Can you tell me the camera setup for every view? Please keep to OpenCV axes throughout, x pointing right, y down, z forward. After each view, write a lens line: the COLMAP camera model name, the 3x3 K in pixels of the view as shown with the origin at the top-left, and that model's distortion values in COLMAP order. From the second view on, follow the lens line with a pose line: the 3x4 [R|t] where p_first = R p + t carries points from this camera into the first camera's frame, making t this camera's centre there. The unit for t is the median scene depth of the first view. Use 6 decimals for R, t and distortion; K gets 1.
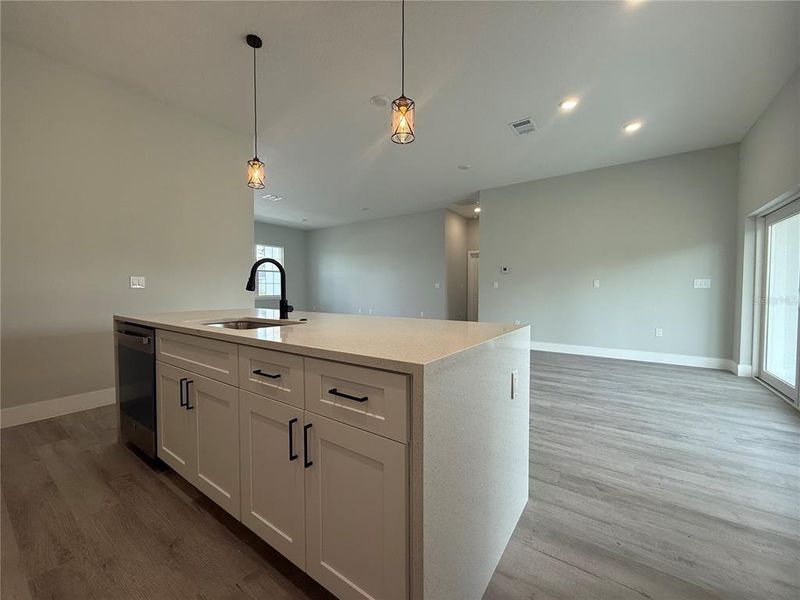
lens RADIAL K [[317.9, 0, 397.1], [0, 317.9, 299.9], [0, 0, 1]] dist [0.002079, 0.000113]
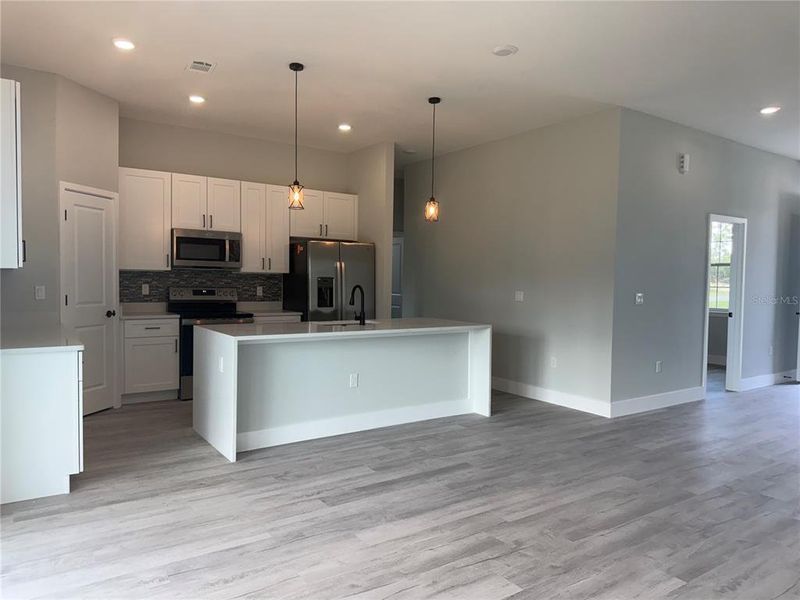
lens RADIAL K [[563.8, 0, 399.7], [0, 563.8, 298.6], [0, 0, 1]] dist [0.031629, -0.003624]
pose [[-0.334223, 0.031812, -0.941957, 2.014972], [-0.048938, 0.997496, 0.051051, -0.203855], [0.941222, 0.063160, -0.331830, 2.004500]]
